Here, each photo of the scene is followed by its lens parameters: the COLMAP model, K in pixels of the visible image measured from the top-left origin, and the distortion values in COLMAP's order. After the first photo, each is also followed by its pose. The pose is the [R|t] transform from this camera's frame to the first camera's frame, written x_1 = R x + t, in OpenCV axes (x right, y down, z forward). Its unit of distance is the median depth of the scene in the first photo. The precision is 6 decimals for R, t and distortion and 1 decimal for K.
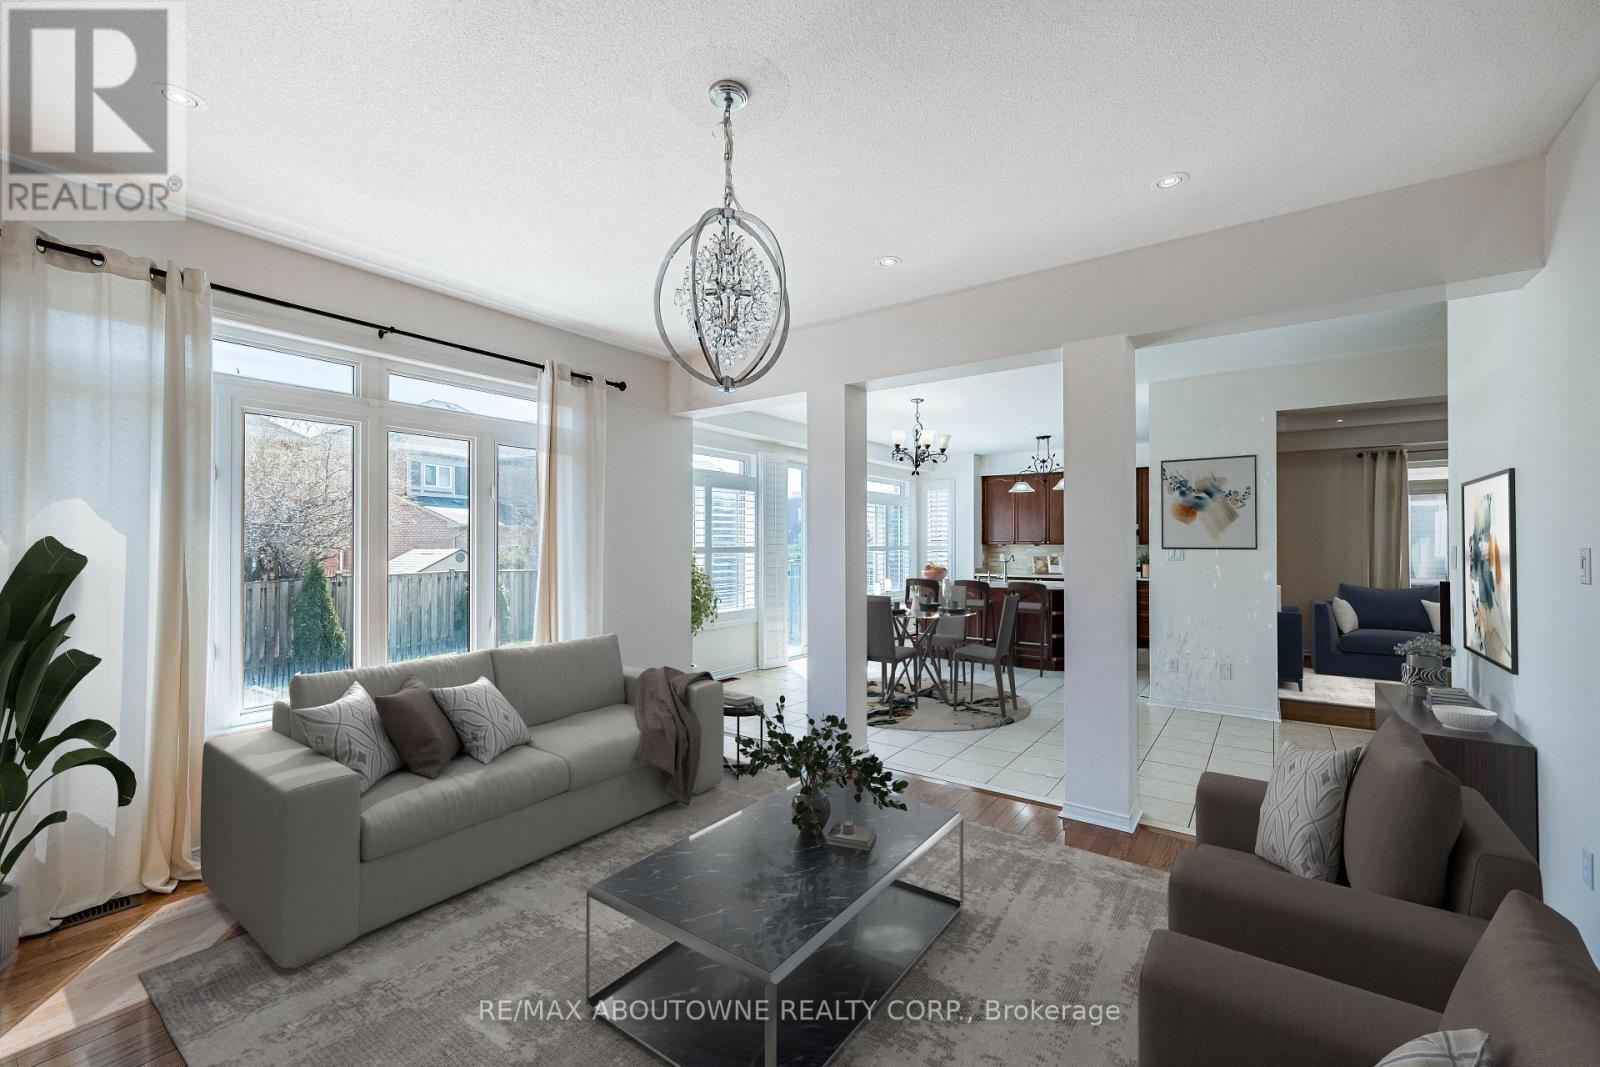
lens RADIAL K [[660.6, 0, 794.1], [0, 660.6, 539.3], [0, 0, 1]] dist [0.000153, -0.000006]
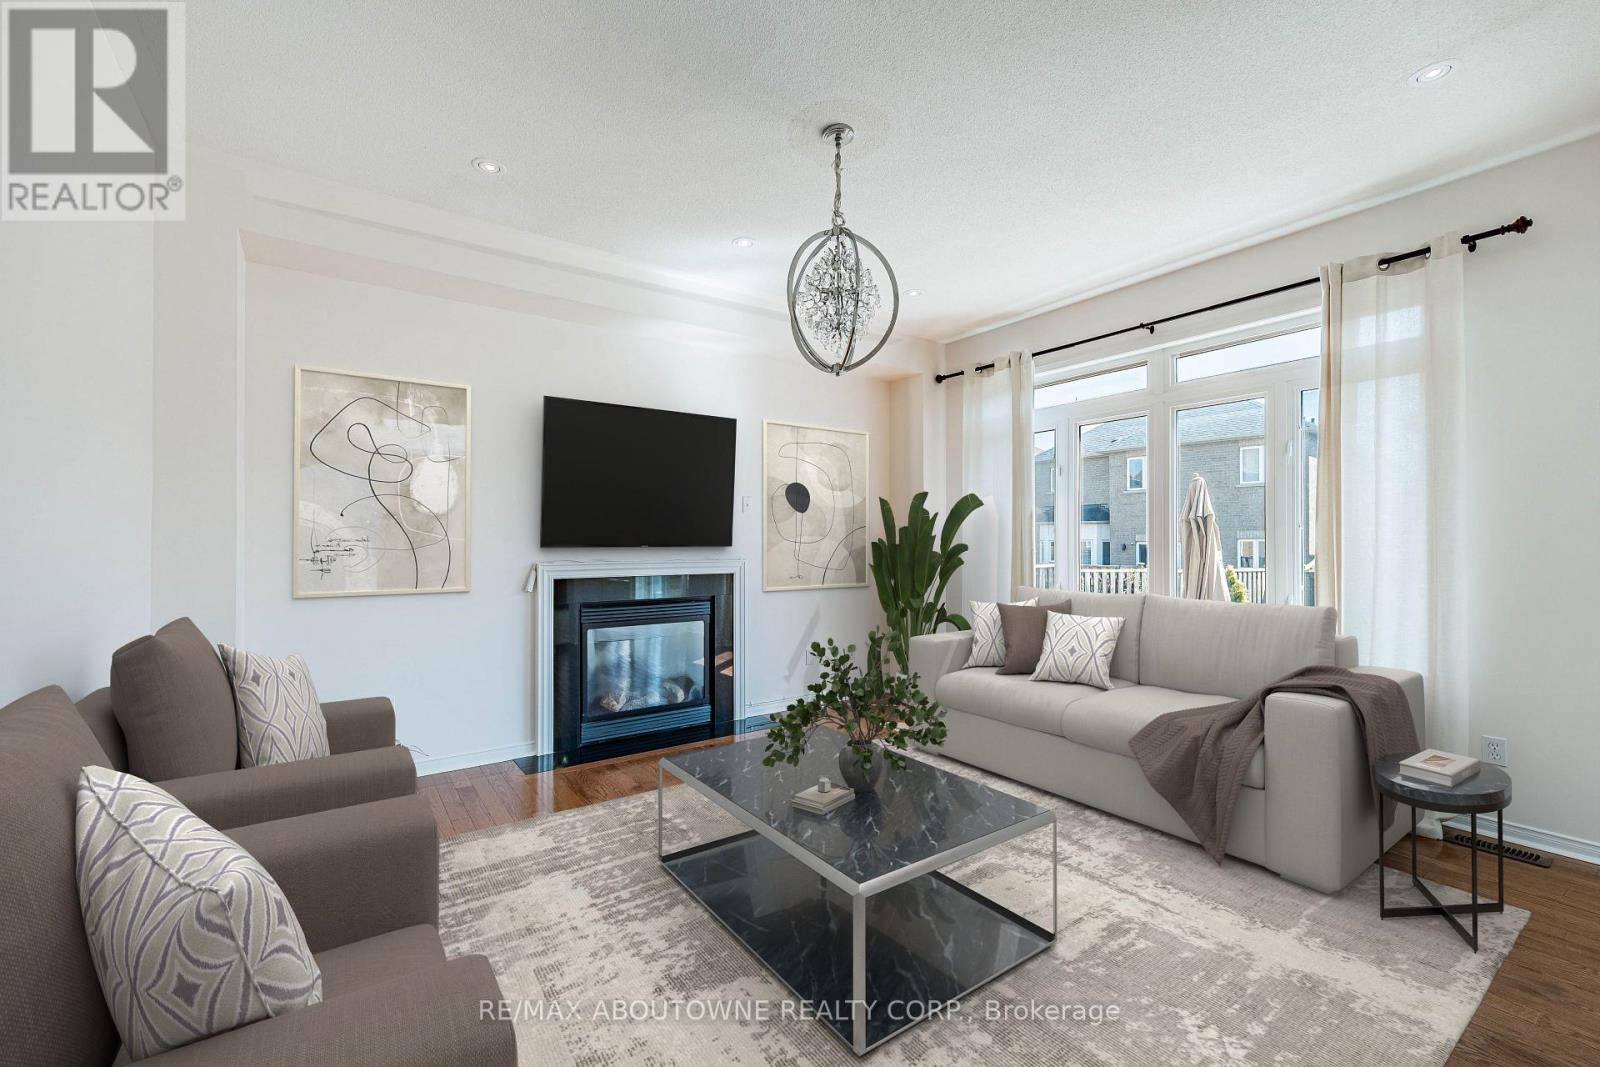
lens RADIAL K [[660.6, 0, 794.1], [0, 660.6, 539.3], [0, 0, 1]] dist [0.000153, -0.000006]
pose [[-0.320804, -0.005311, -0.947131, 0.641241], [0.008088, 0.999932, -0.008346, 0.053530], [0.947111, -0.010338, -0.320739, 0.770688]]
